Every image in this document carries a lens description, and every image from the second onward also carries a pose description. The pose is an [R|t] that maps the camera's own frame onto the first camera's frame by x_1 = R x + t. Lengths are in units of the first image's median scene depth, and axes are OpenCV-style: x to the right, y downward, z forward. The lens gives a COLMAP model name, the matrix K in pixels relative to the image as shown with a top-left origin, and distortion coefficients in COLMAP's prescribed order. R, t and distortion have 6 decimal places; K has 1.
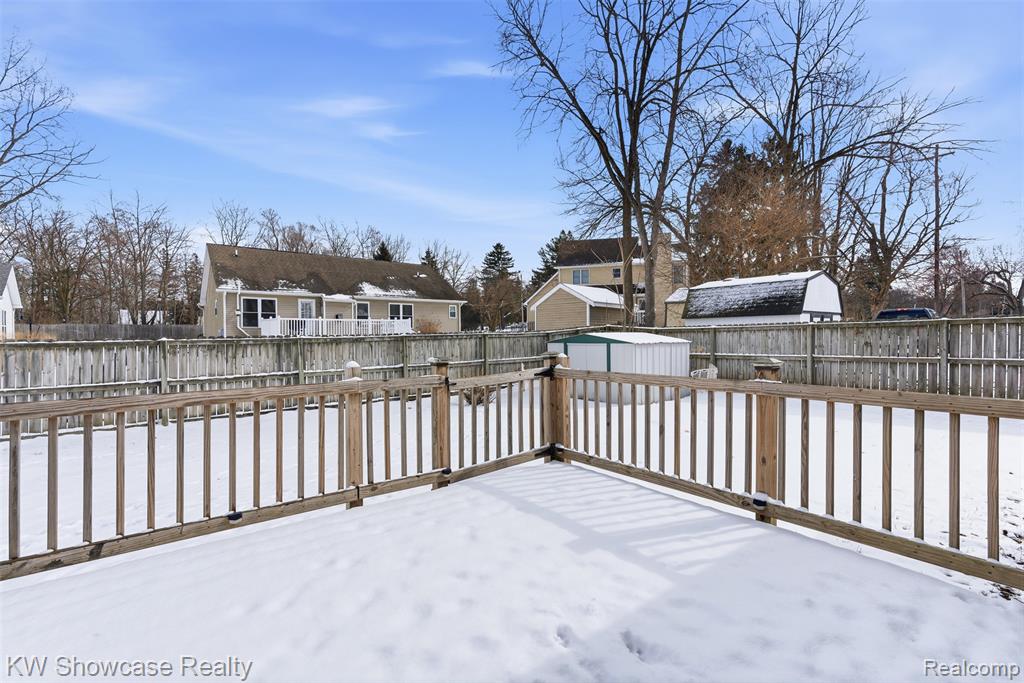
lens RADIAL K [[458.6, 0, 517.9], [0, 458.6, 340.6], [0, 0, 1]] dist [-0.003659, 0.002296]
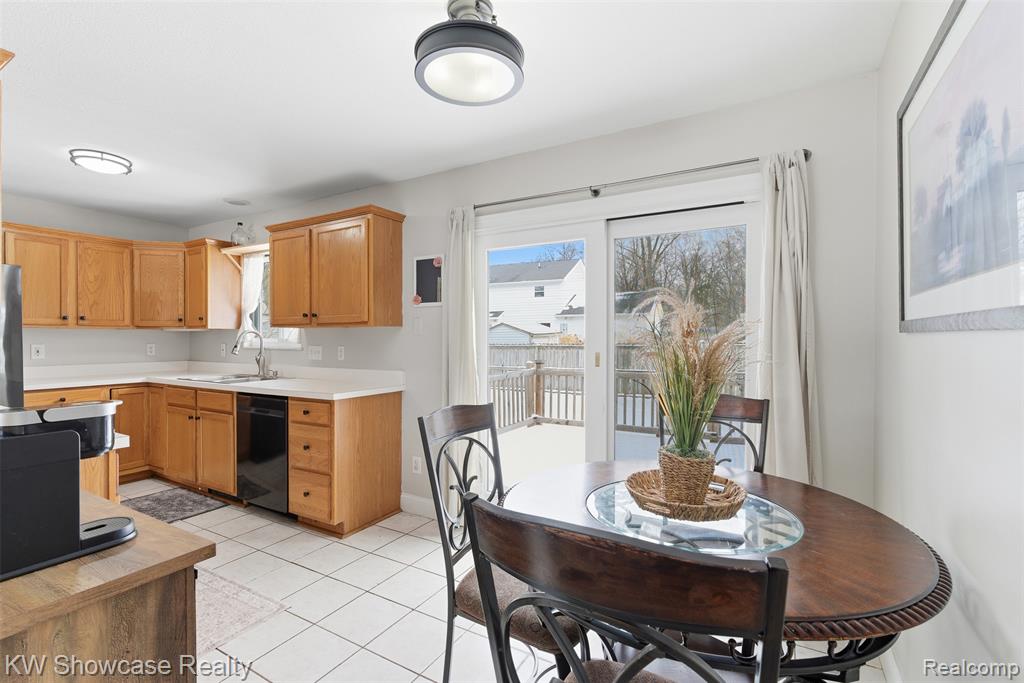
lens RADIAL K [[458.6, 0, 509.3], [0, 458.6, 340.5], [0, 0, 1]] dist [-0.003659, 0.002296]
pose [[0.360587, 0.009037, -0.932682, 0.165522], [-0.005676, 0.999956, 0.007495, -0.008766], [0.932708, 0.002591, 0.360622, -0.040352]]
